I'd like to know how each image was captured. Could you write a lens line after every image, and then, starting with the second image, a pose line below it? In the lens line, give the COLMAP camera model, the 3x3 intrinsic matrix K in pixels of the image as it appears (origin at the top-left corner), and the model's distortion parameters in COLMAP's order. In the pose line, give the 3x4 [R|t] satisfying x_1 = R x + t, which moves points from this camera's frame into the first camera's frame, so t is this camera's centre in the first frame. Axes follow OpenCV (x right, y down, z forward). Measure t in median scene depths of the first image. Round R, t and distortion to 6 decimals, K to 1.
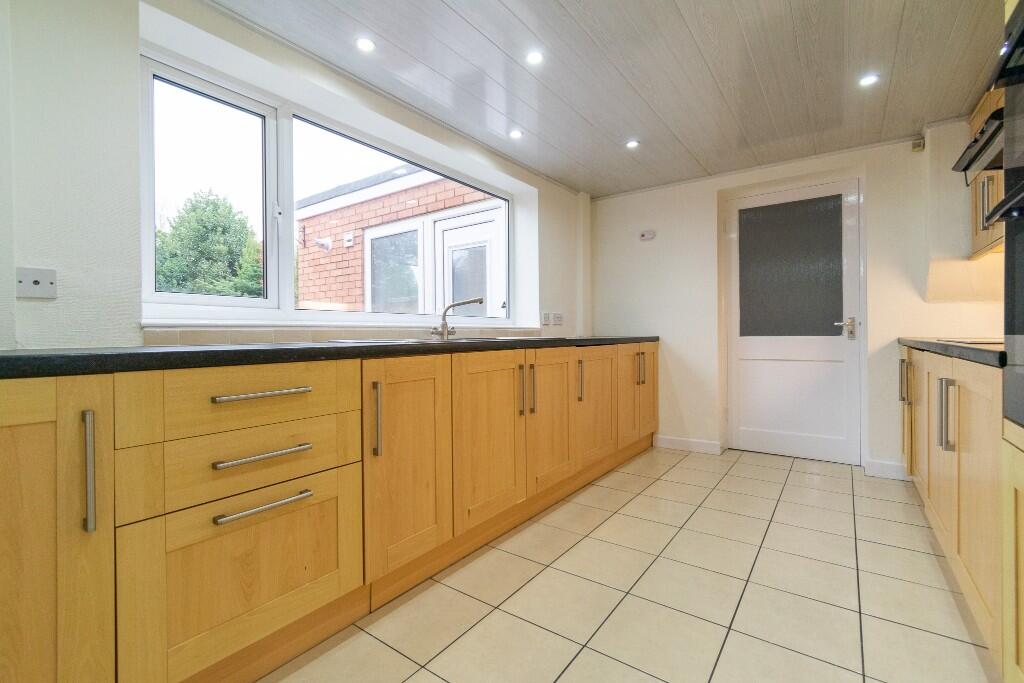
lens RADIAL K [[451.3, 0, 514.6], [0, 451.3, 330.6], [0, 0, 1]] dist [0.001177, 0.000129]
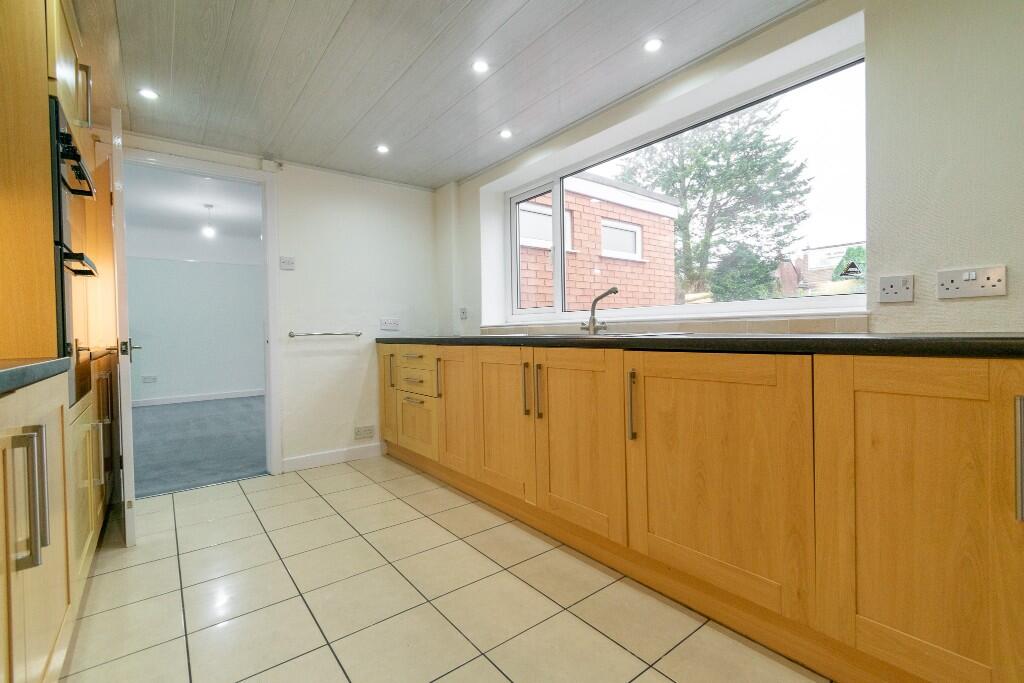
lens RADIAL K [[396.6, 0, 513.1], [0, 396.6, 336.8], [0, 0, 1]] dist [0.000105, -0.000031]
pose [[-0.209980, 0.026936, -0.977335, 0.811391], [0.025821, 0.999425, 0.021998, 0.000783], [0.977365, -0.020616, -0.210555, 1.105779]]
